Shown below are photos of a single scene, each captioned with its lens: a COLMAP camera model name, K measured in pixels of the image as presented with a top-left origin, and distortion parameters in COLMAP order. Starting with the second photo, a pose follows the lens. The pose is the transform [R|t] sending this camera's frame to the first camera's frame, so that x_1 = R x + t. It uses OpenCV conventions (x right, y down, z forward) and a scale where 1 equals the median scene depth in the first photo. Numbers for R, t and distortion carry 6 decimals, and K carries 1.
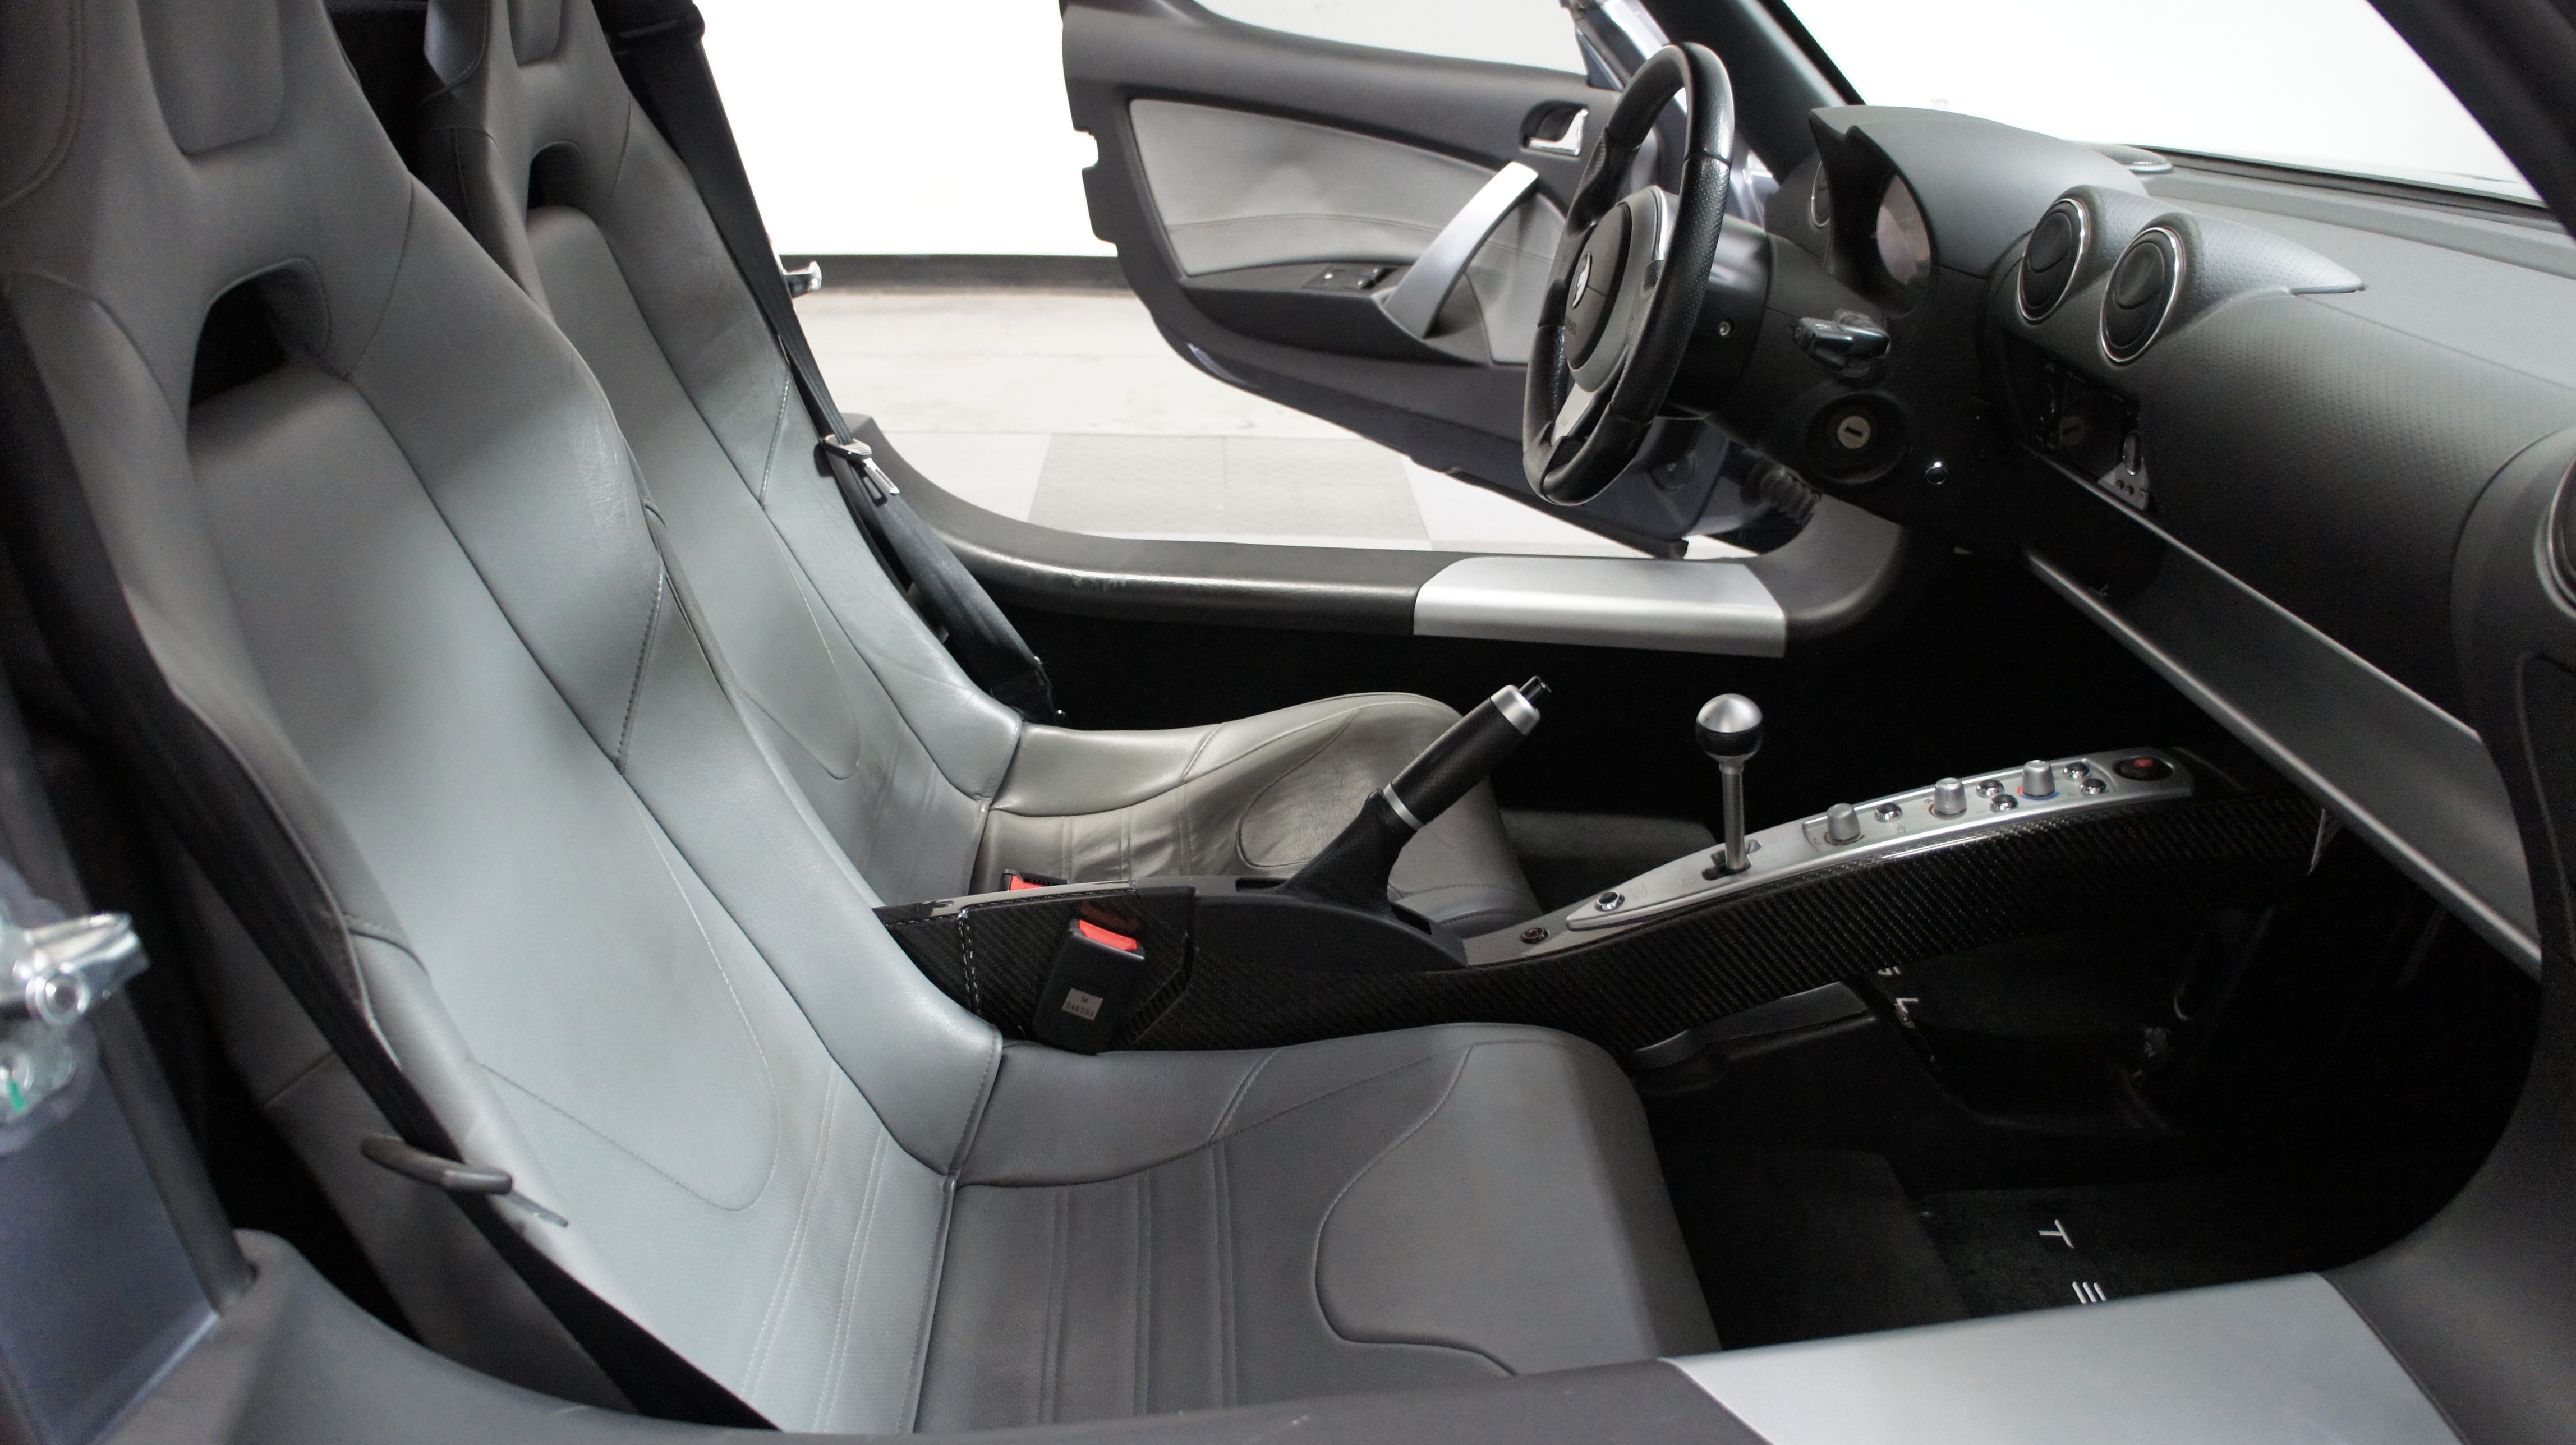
lens RADIAL K [[2009.9, 0, 1285.2], [0, 2009.9, 745.8], [0, 0, 1]] dist [-0.197979, 0.136275]
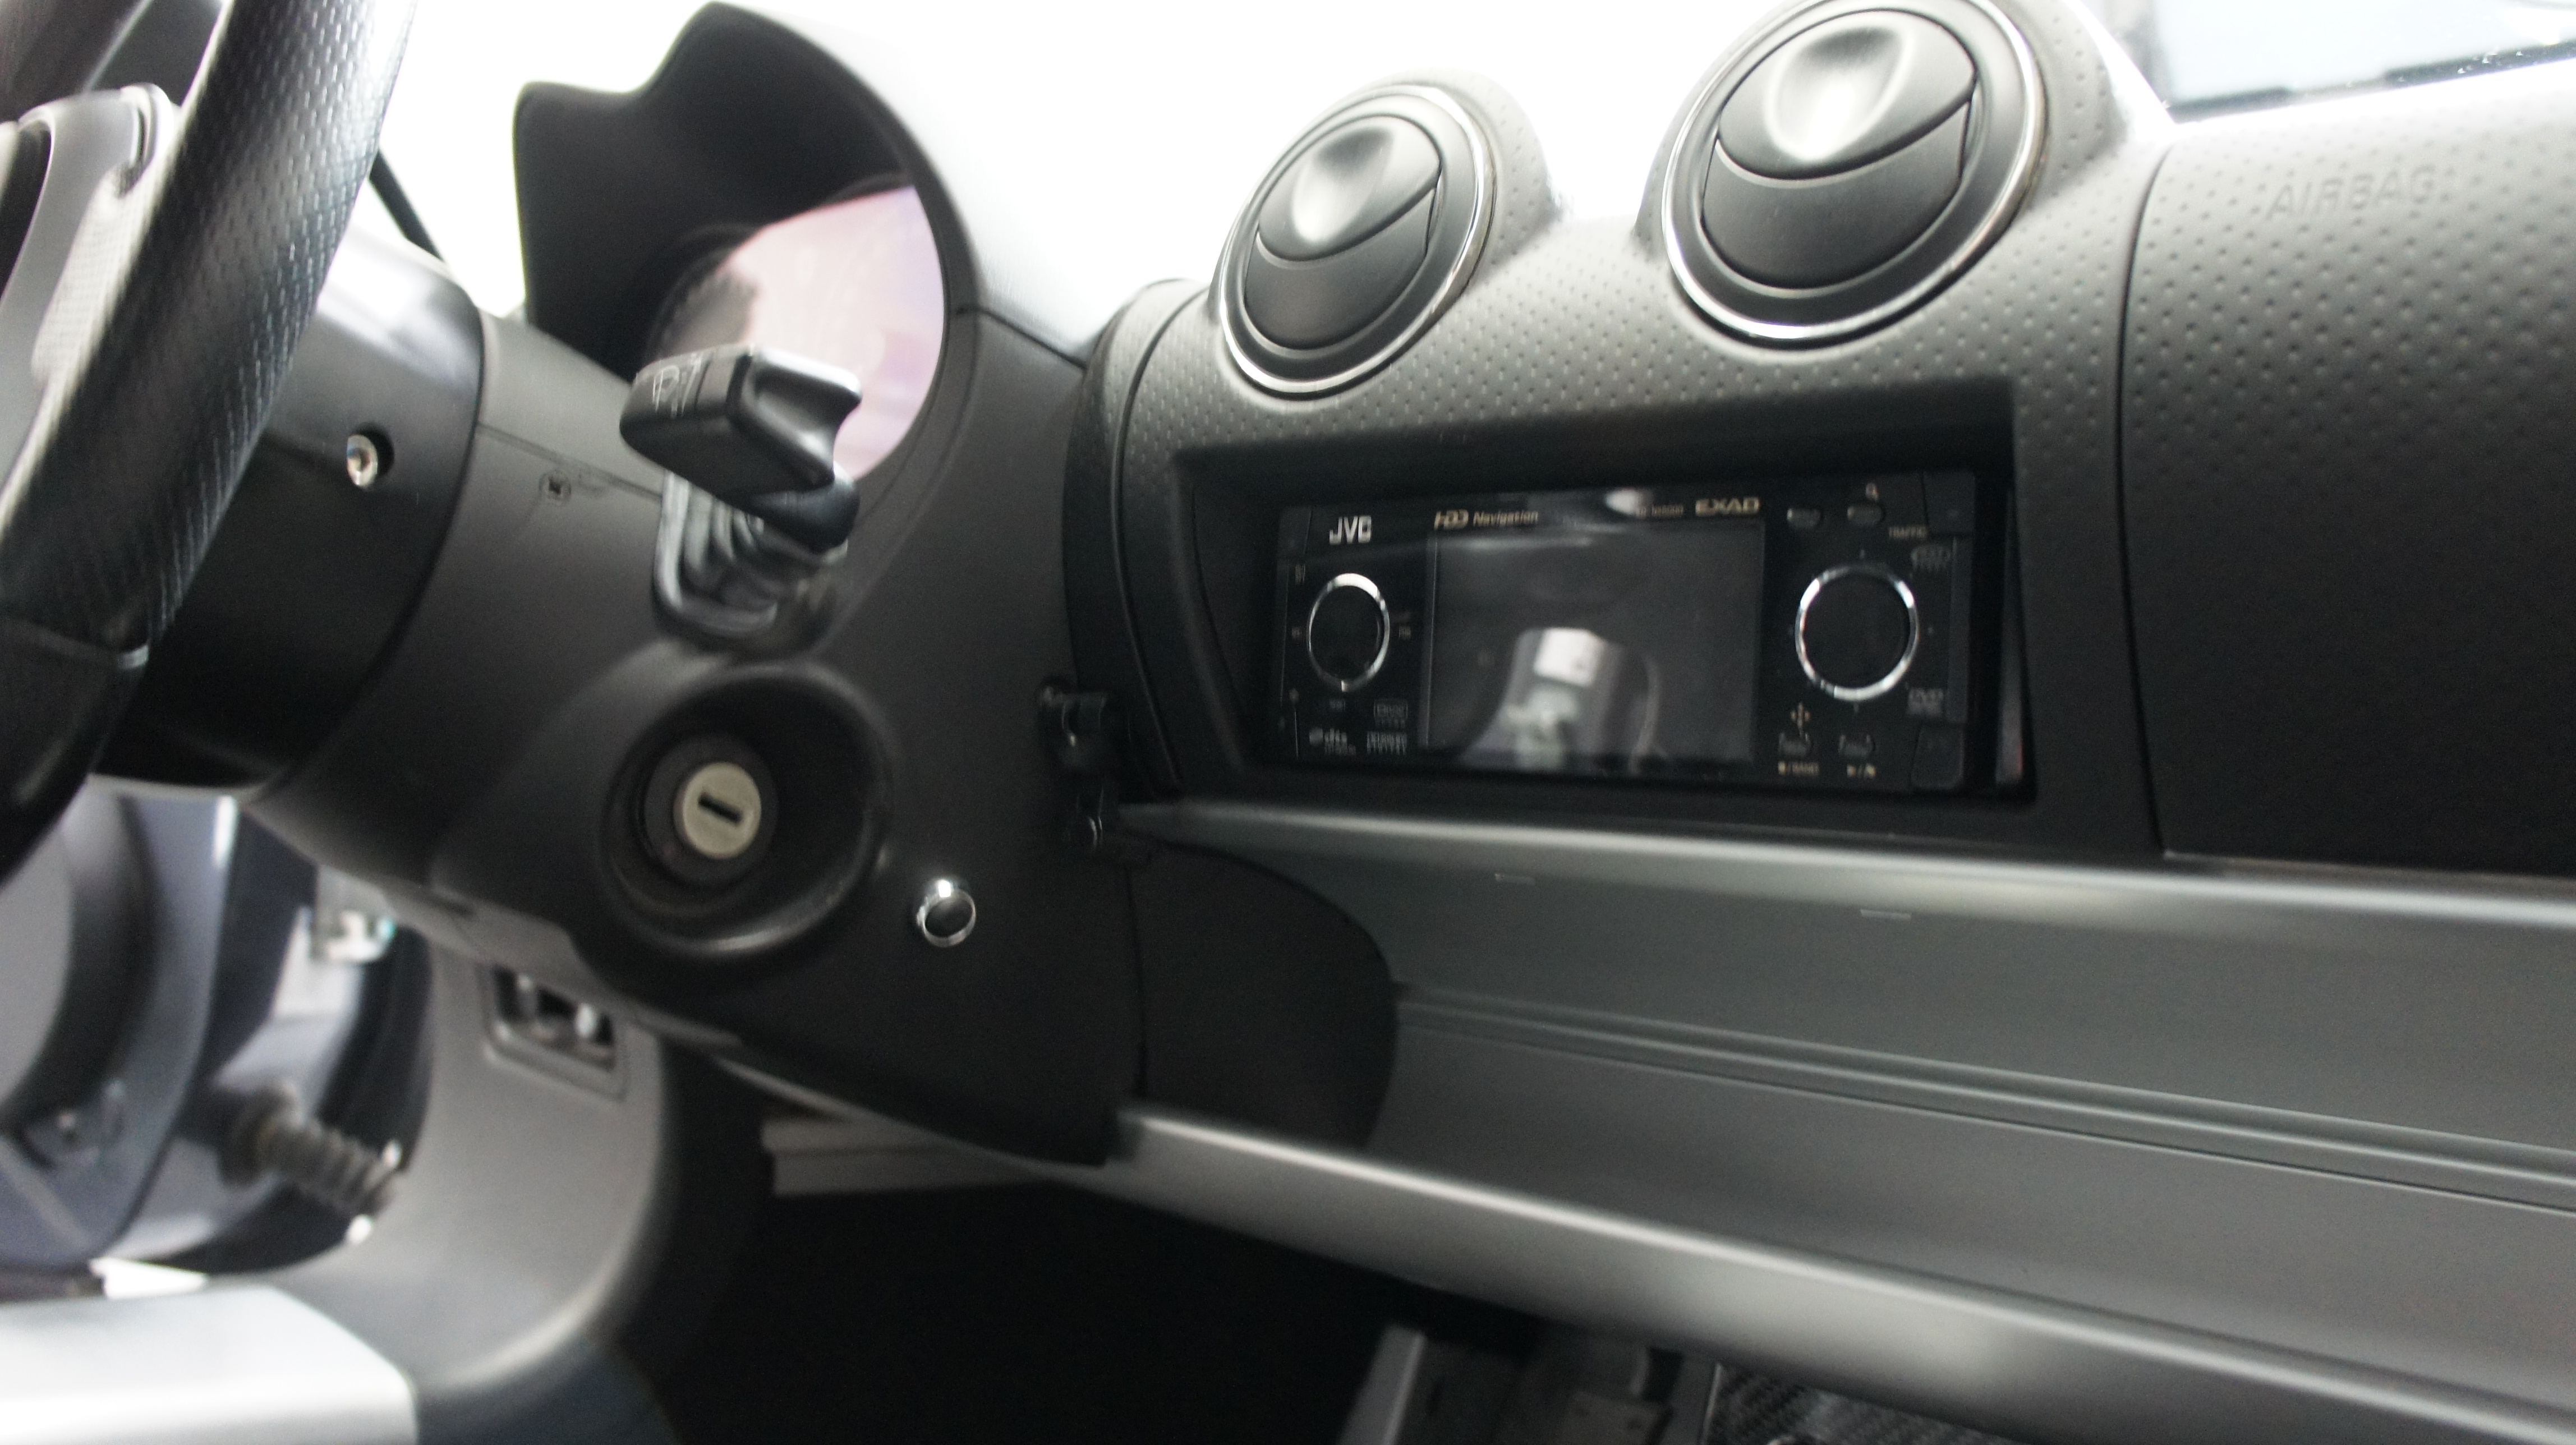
lens RADIAL K [[2009.9, 0, 1285.2], [0, 2009.9, 745.8], [0, 0, 1]] dist [-0.197979, 0.136275]
pose [[0.704132, 0.061830, 0.707372, 0.088896], [0.207613, 0.934742, -0.288365, -0.037915], [-0.679040, 0.349907, 0.645345, 0.578866]]
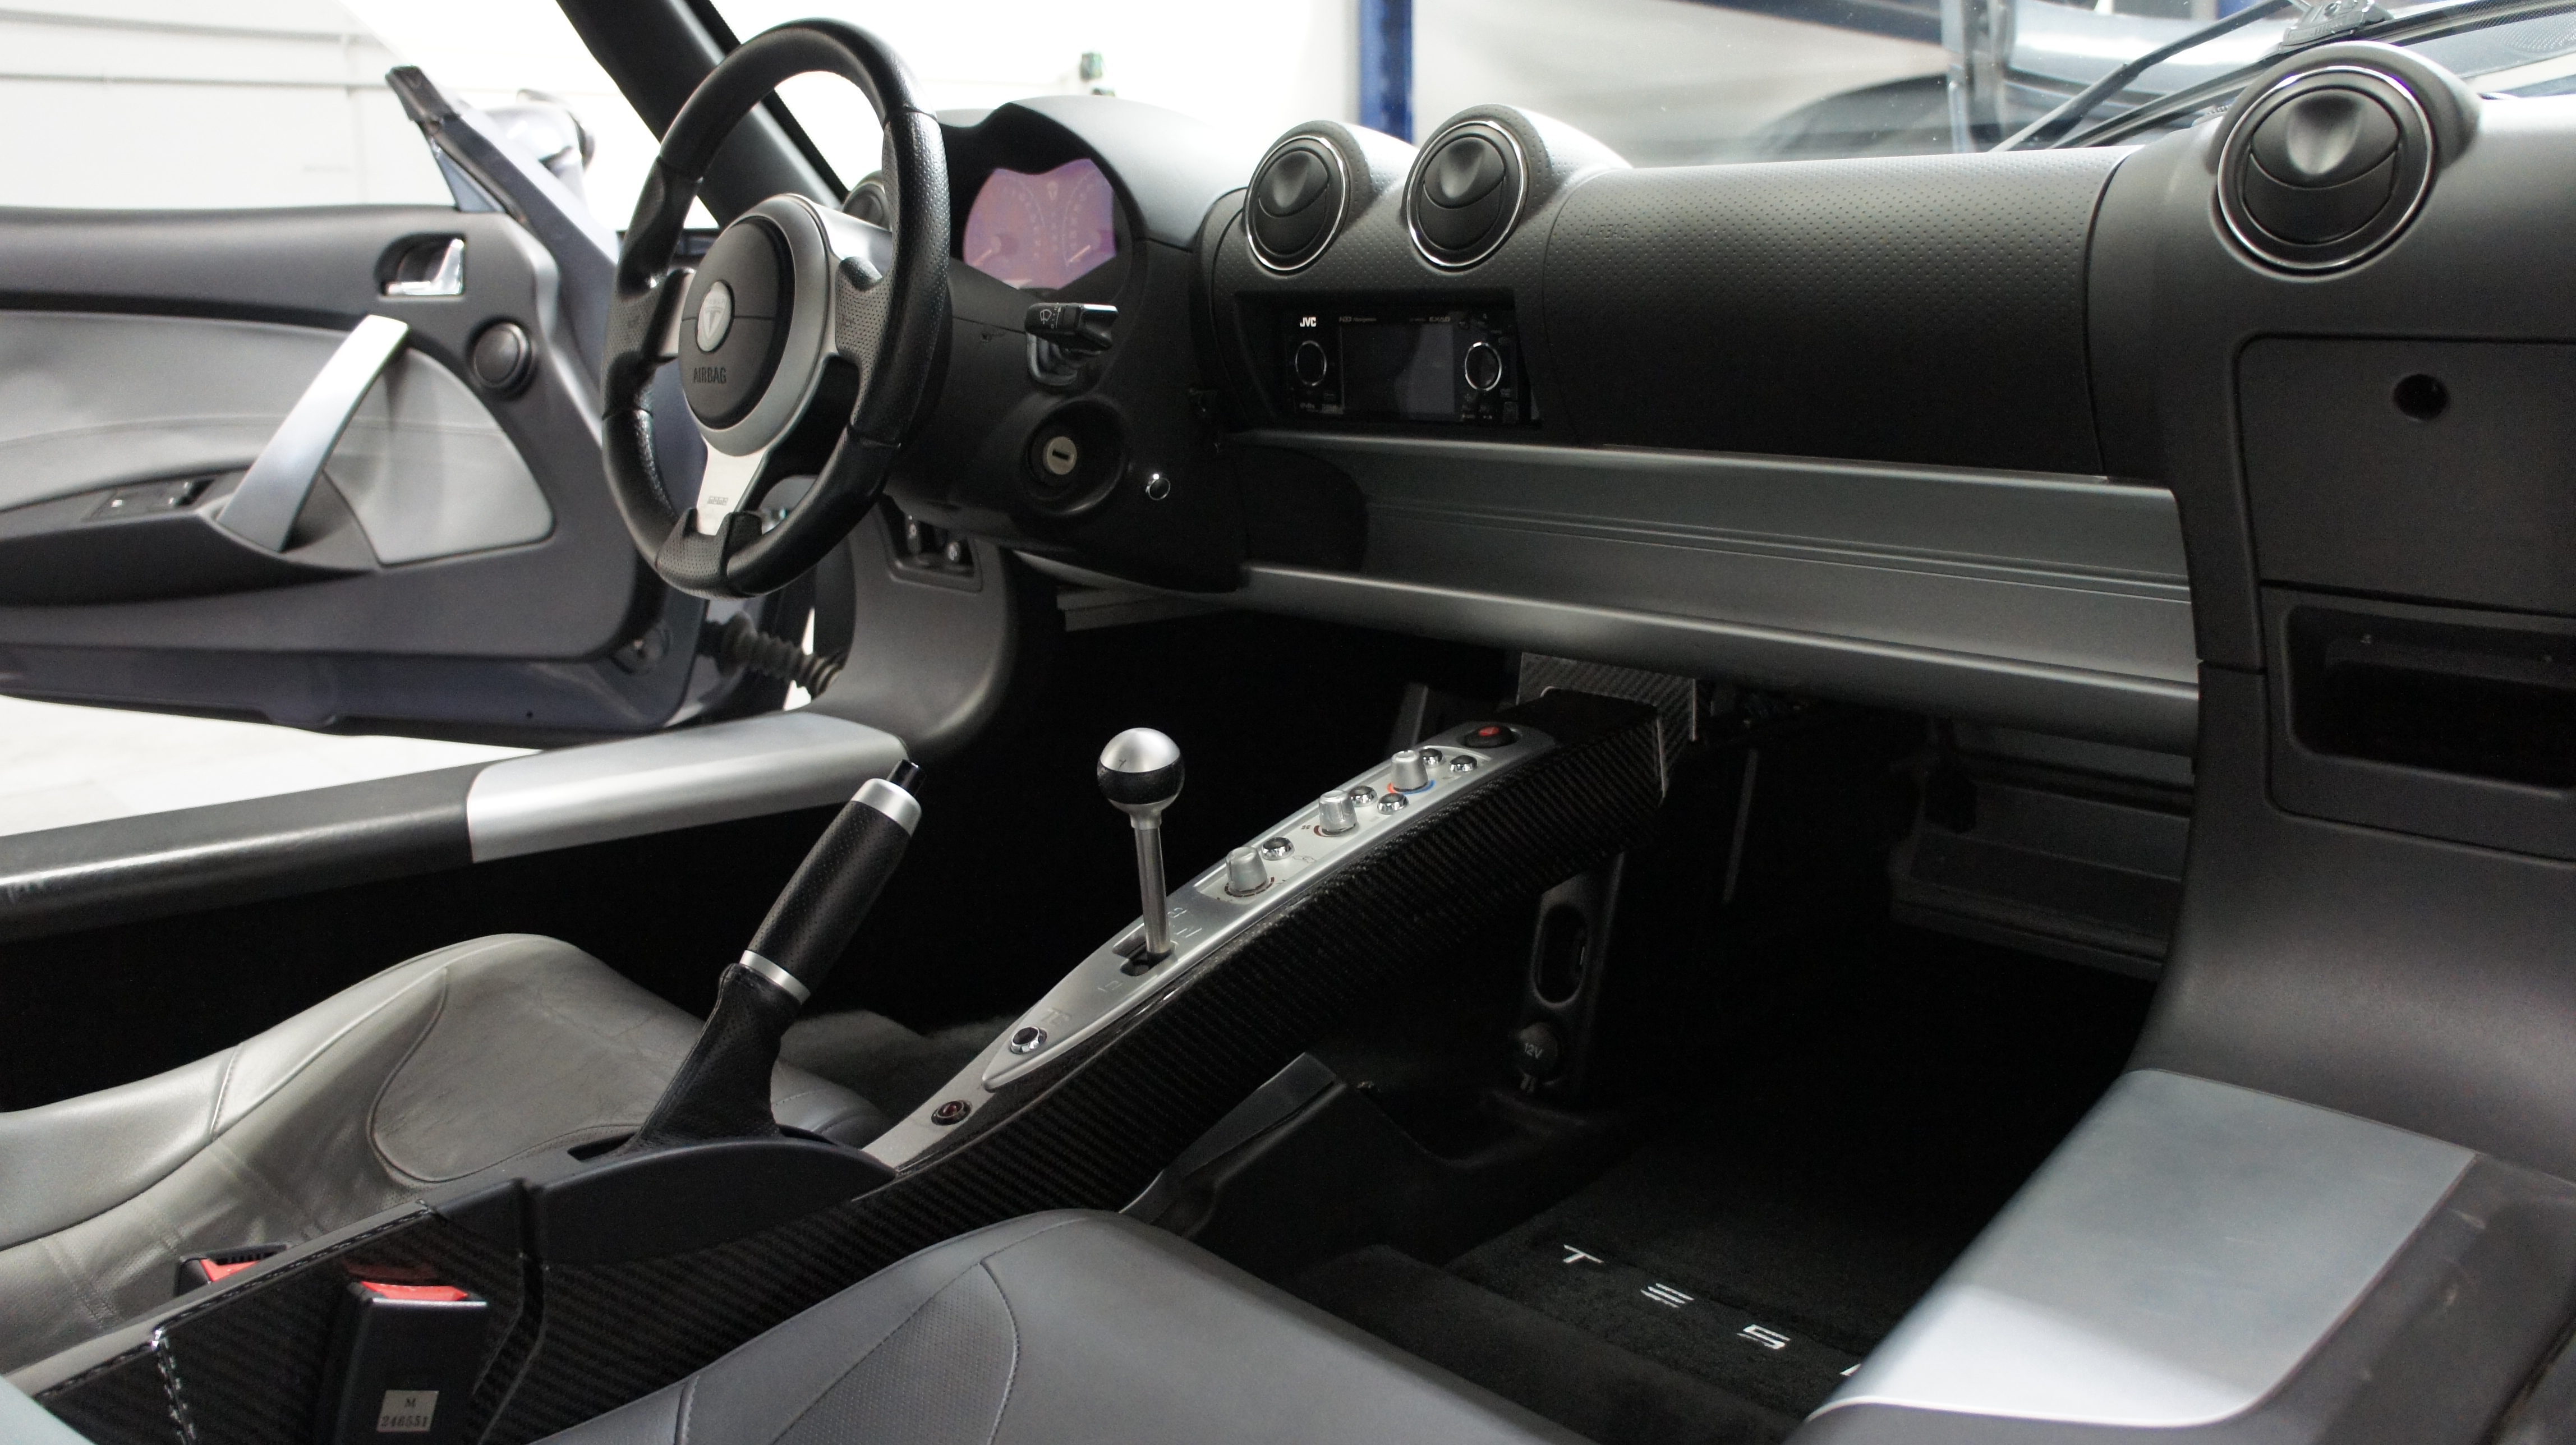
lens RADIAL K [[2009.9, 0, 1285.2], [0, 2009.9, 745.8], [0, 0, 1]] dist [-0.197979, 0.136275]
pose [[0.741412, -0.178495, 0.646875, -0.184342], [0.281915, 0.957631, -0.058872, 0.033161], [-0.608960, 0.226012, 0.760320, 0.258955]]
